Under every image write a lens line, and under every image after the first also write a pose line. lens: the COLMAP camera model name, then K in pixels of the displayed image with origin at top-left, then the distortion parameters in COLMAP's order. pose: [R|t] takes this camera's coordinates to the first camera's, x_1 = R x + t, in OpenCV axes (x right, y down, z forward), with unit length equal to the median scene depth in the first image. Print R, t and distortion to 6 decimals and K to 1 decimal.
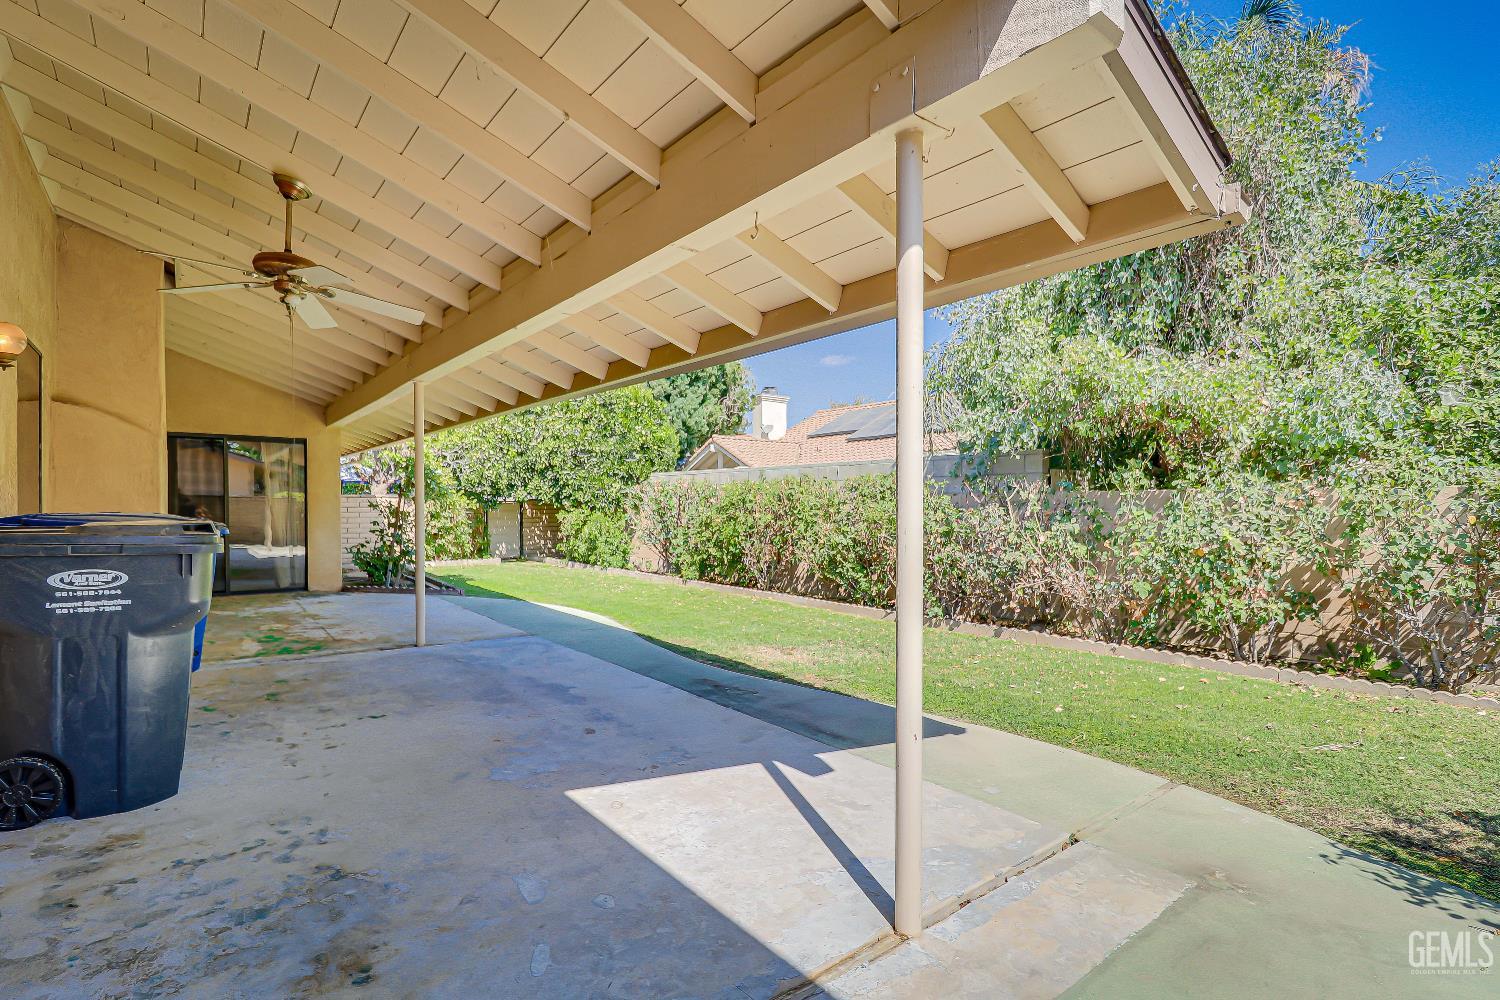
lens RADIAL K [[733.6, 0, 741.1], [0, 733.6, 502.6], [0, 0, 1]] dist [-0.023686, -0.004931]
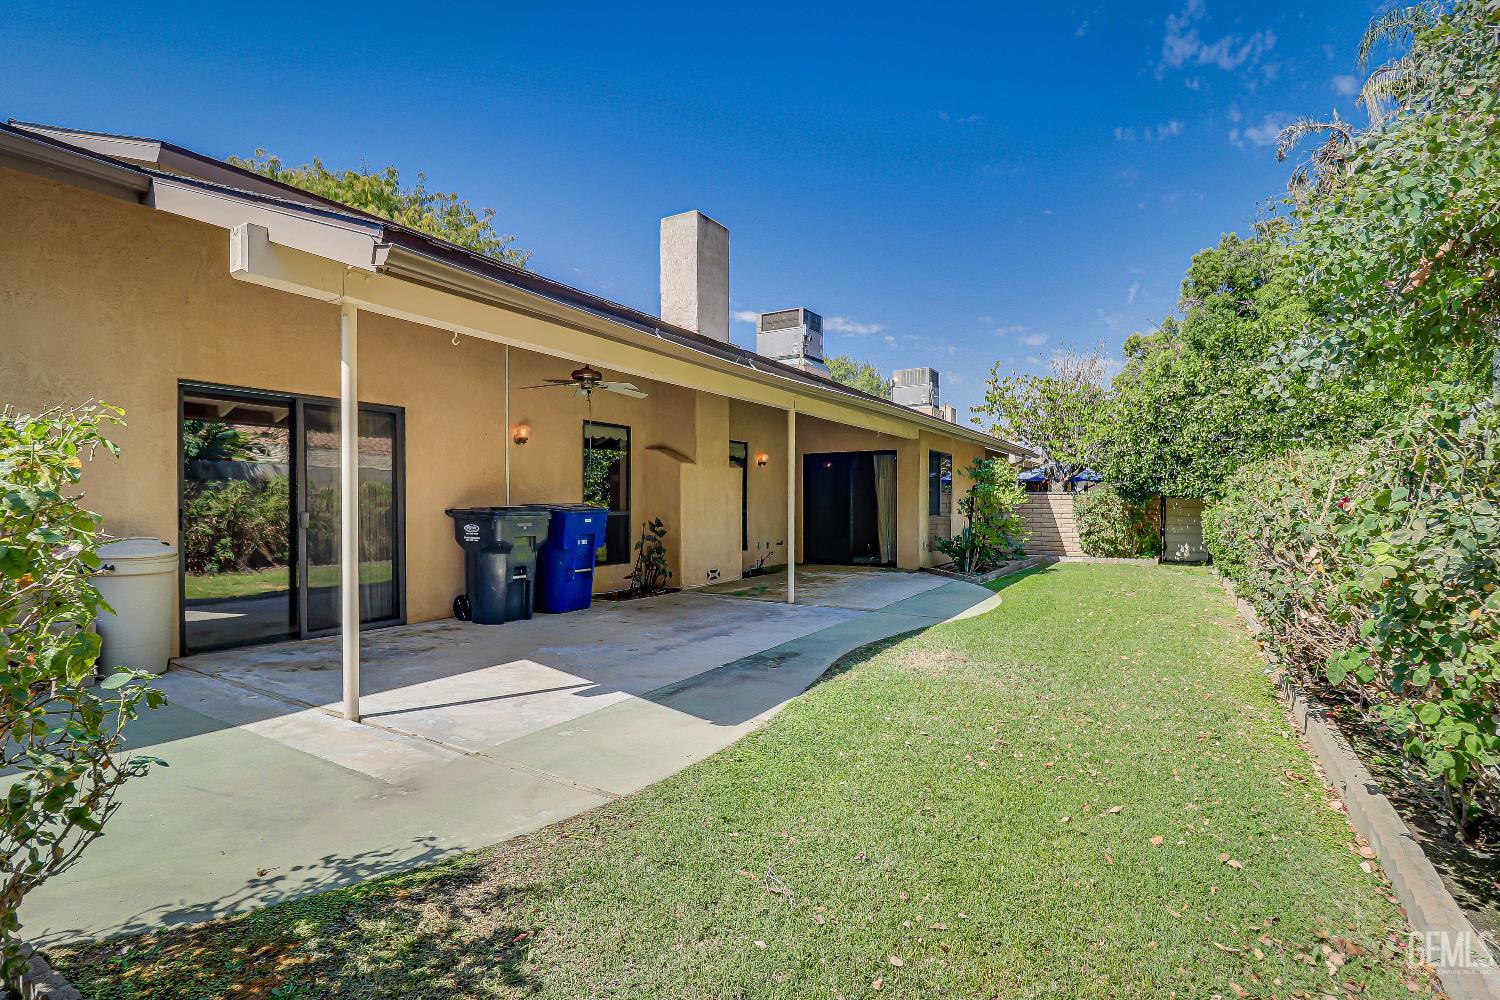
lens RADIAL K [[733.6, 0, 740.1], [0, 733.6, 502.2], [0, 0, 1]] dist [-0.023686, -0.004931]
pose [[0.347501, -0.000733, -0.937679, 1.819933], [0.001140, 0.999999, -0.000359, 0.018881], [0.937679, -0.000944, 0.347501, 0.992696]]
